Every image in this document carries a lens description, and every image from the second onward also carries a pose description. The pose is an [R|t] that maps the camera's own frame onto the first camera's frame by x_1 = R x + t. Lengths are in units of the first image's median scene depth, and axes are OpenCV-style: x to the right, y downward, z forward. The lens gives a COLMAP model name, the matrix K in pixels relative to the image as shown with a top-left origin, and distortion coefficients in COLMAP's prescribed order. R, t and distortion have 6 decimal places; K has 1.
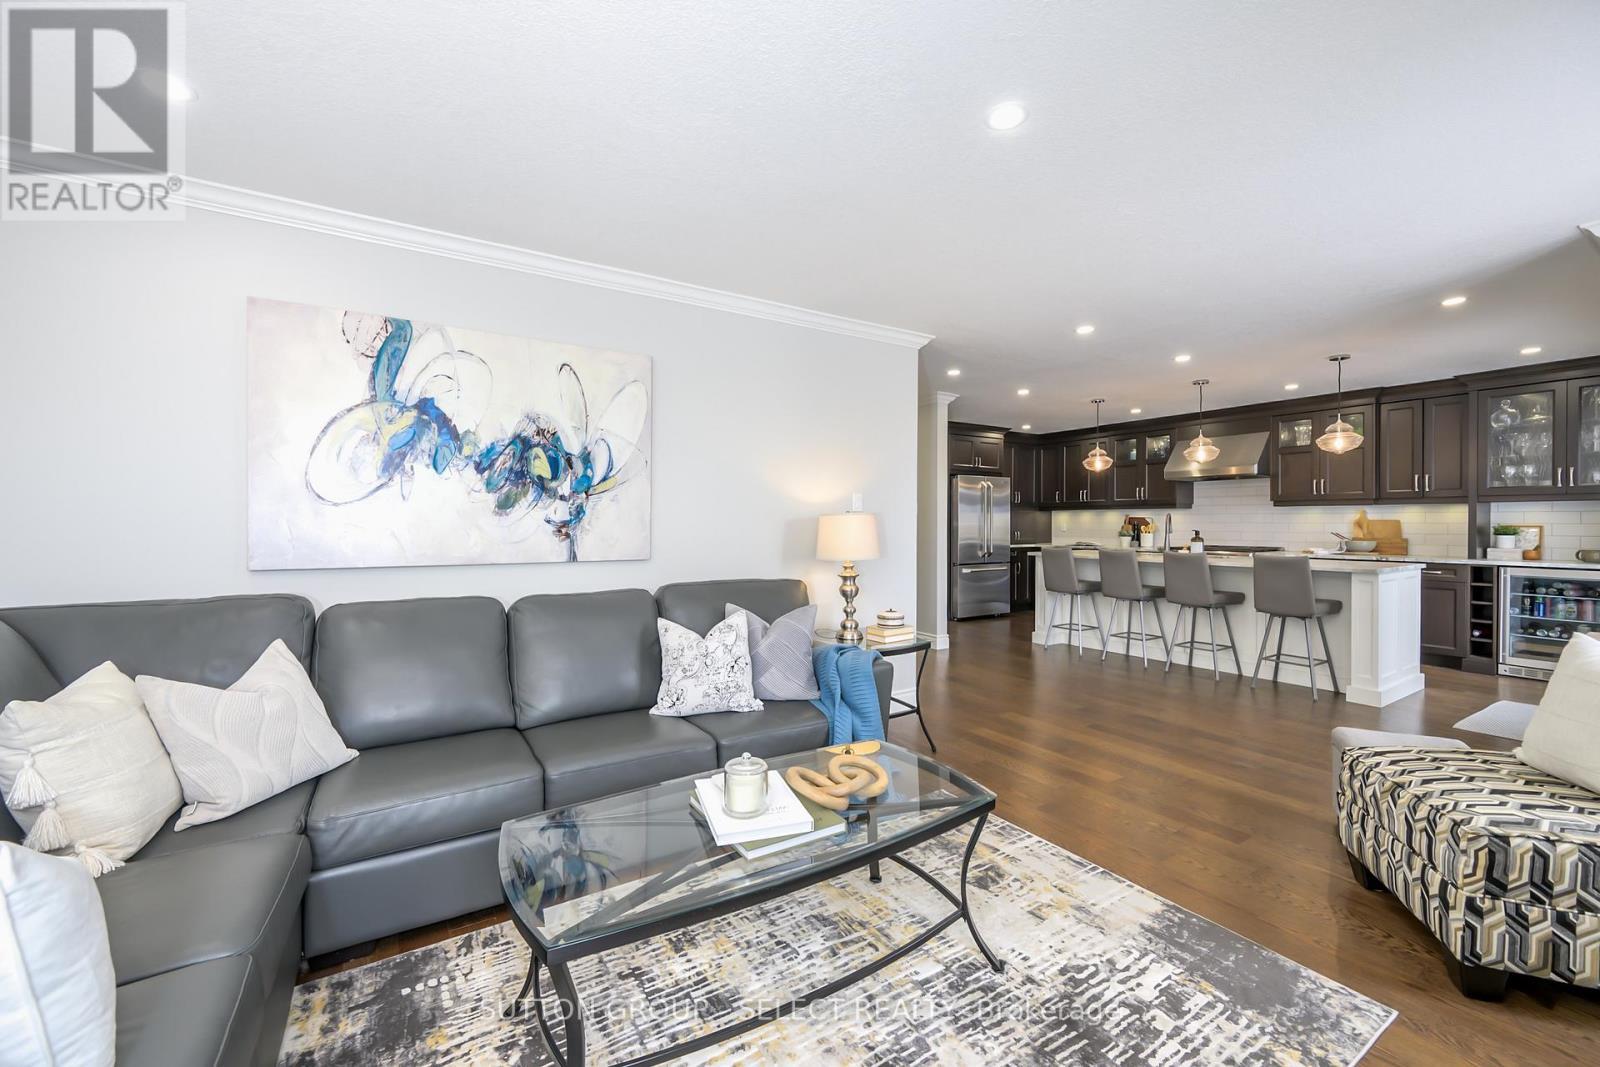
lens RADIAL K [[638.3, 0, 792.1], [0, 638.3, 530.4], [0, 0, 1]] dist [0.003962, -0.000707]
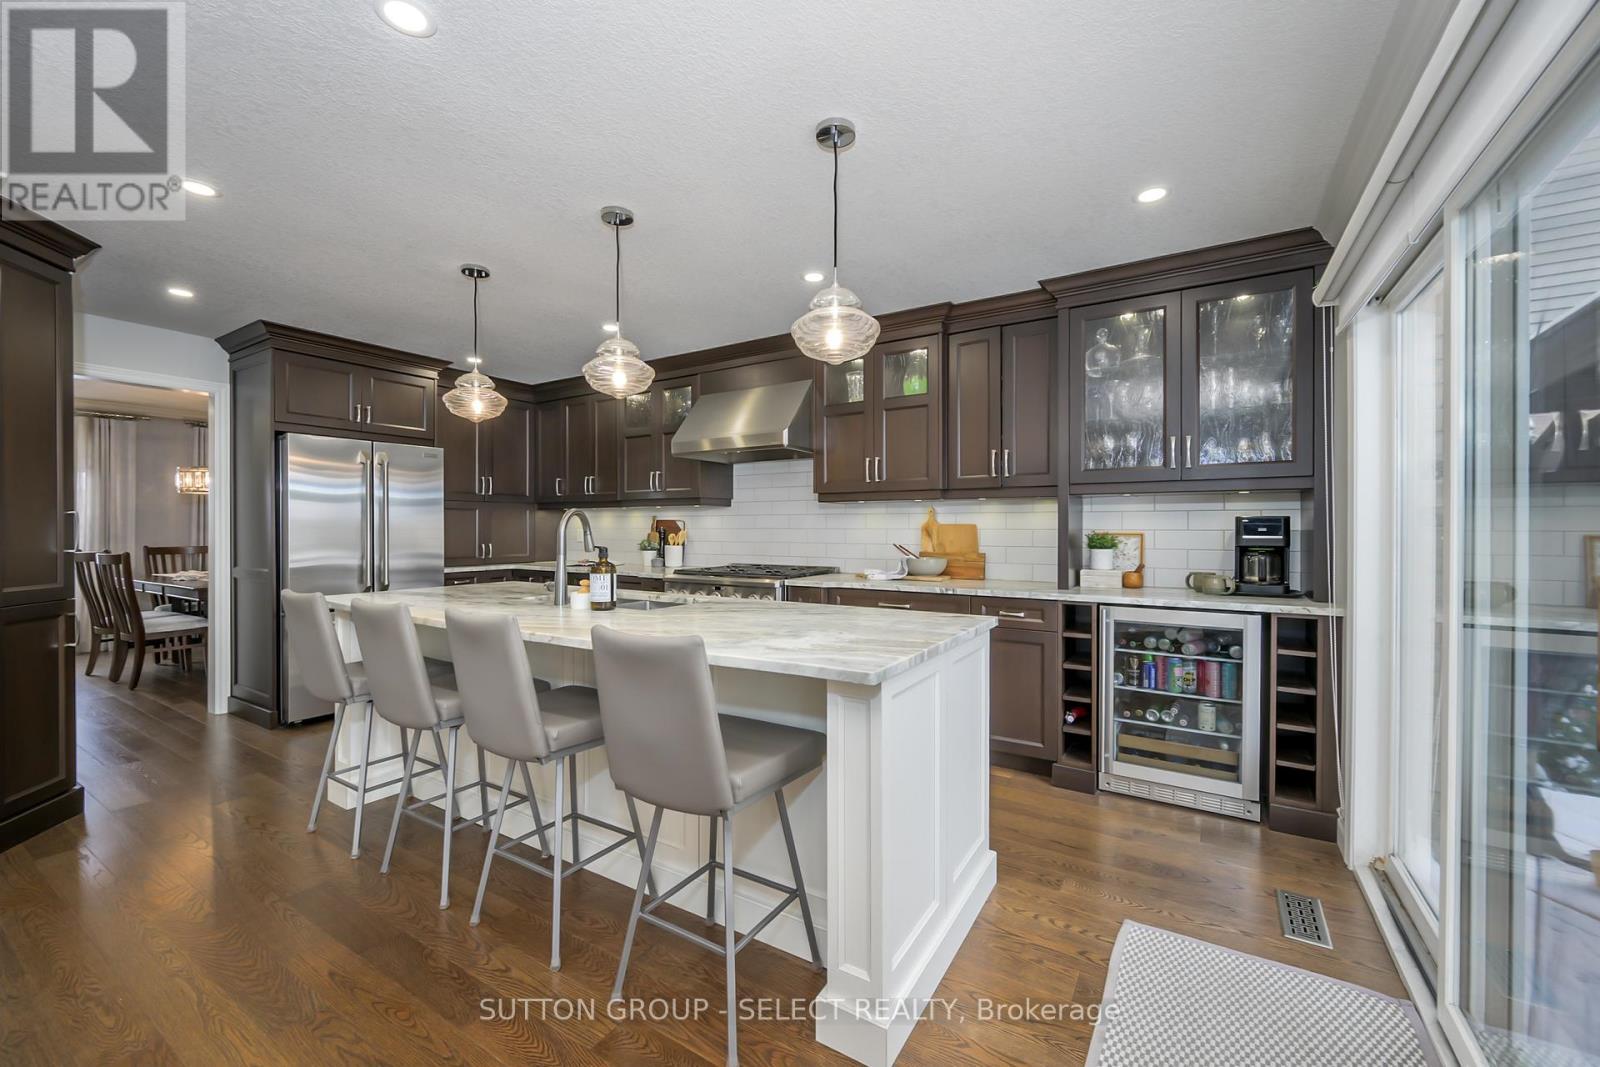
lens RADIAL K [[638.3, 0, 776.9], [0, 638.3, 535.5], [0, 0, 1]] dist [0.003962, -0.000707]
pose [[0.913871, -0.003400, 0.405991, 0.572945], [0.003977, 0.999992, -0.000578, -0.006594], [-0.405986, 0.002143, 0.913877, 0.561312]]
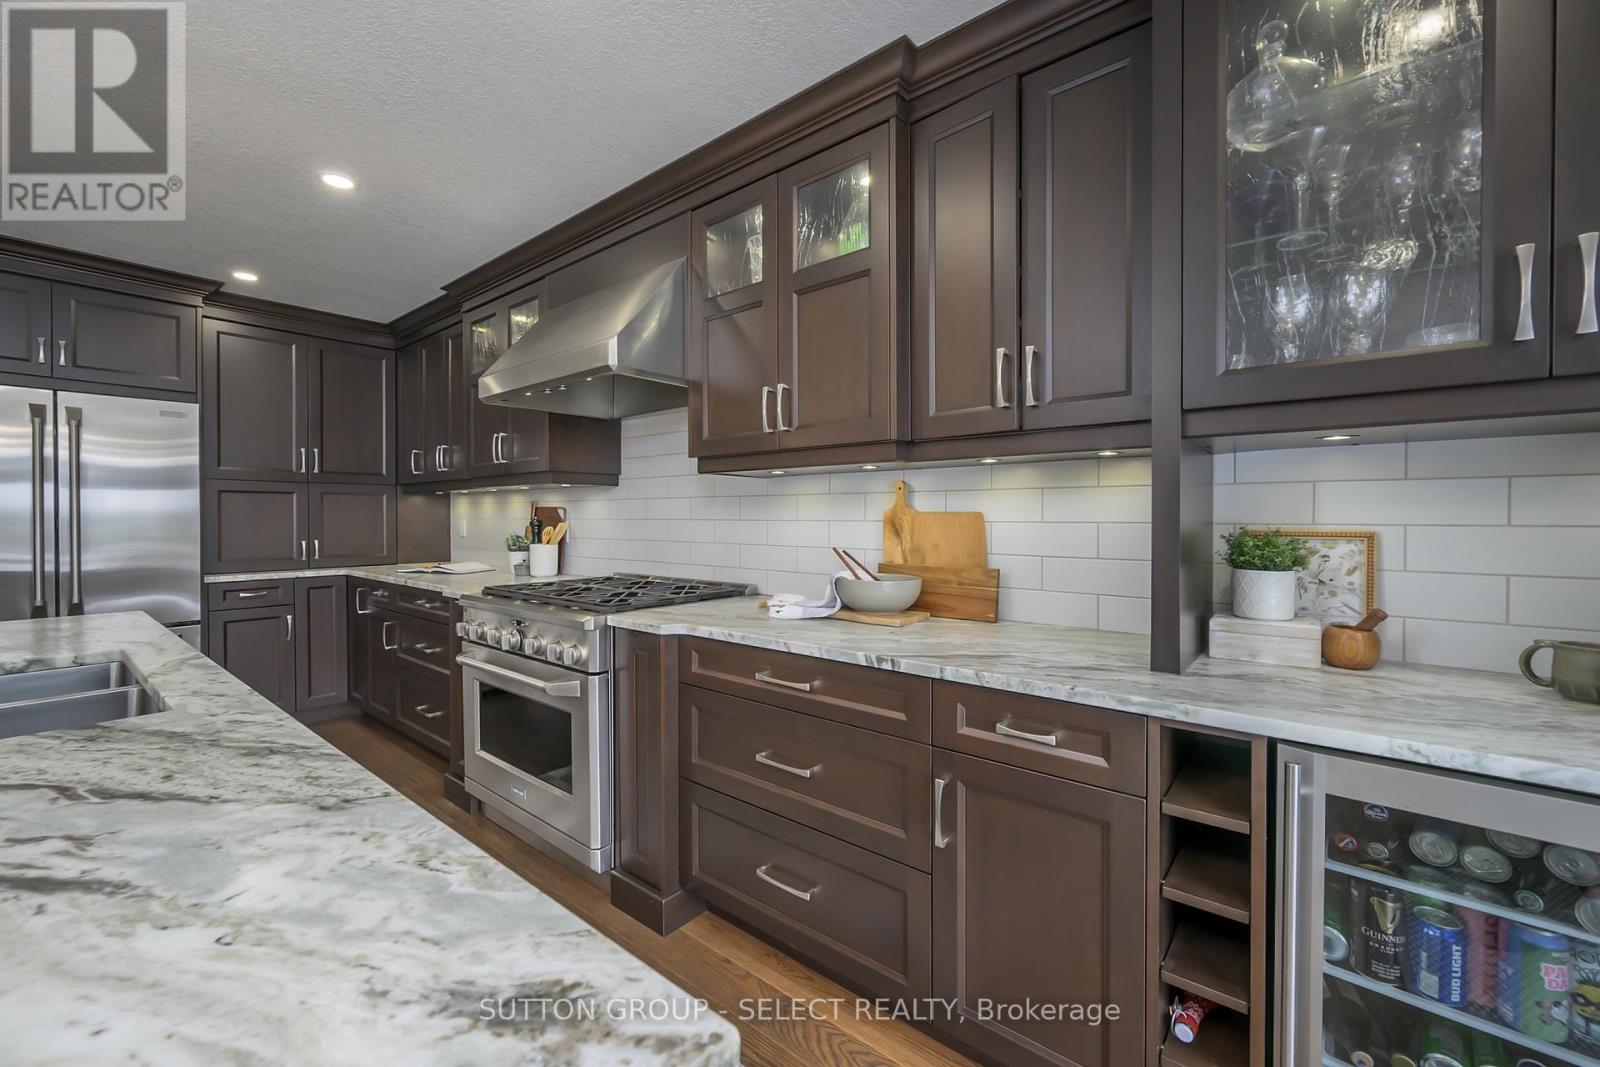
lens RADIAL K [[638.3, 0, 761.3], [0, 638.3, 524.4], [0, 0, 1]] dist [0.003962, -0.000707]
pose [[0.964484, -0.004501, 0.264103, 0.847431], [0.004337, 0.999990, 0.001206, -0.012425], [-0.264106, -0.000017, 0.964494, 0.804518]]
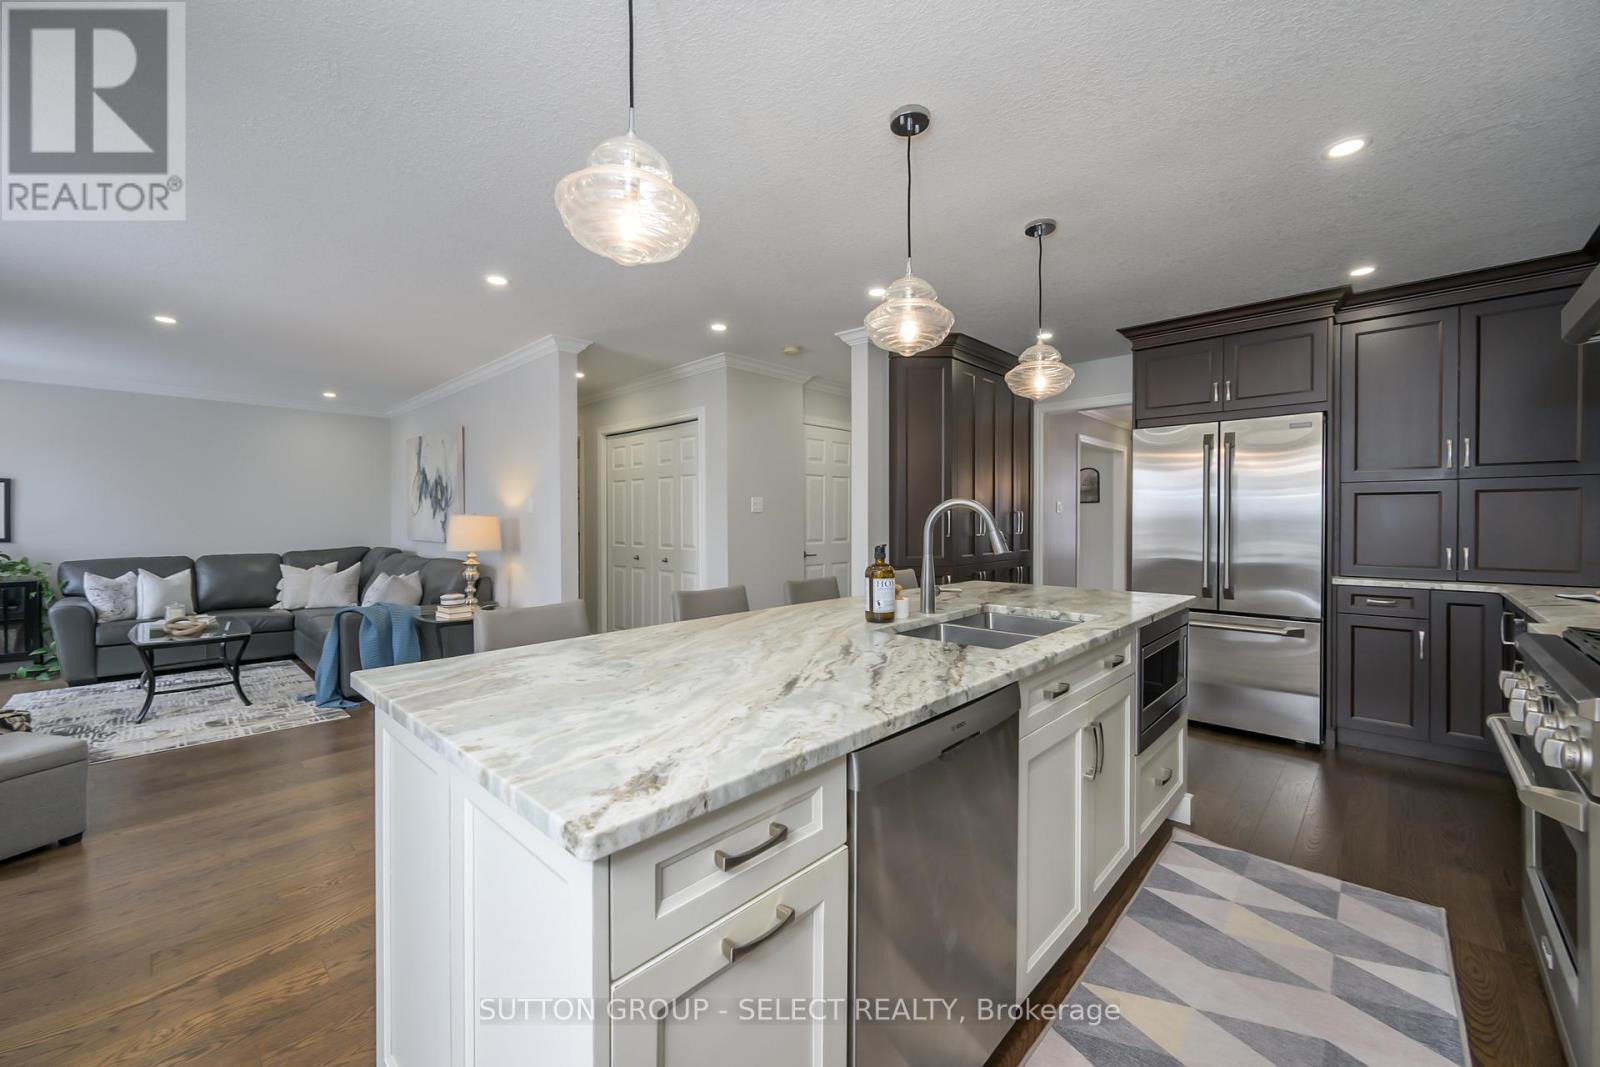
lens RADIAL K [[638.3, 0, 806.4], [0, 638.3, 529.1], [0, 0, 1]] dist [0.003962, -0.000707]
pose [[0.236027, 0.013194, -0.971657, 0.983771], [-0.010763, 0.999882, 0.010963, -0.013459], [0.971687, 0.007870, 0.236141, 0.883086]]
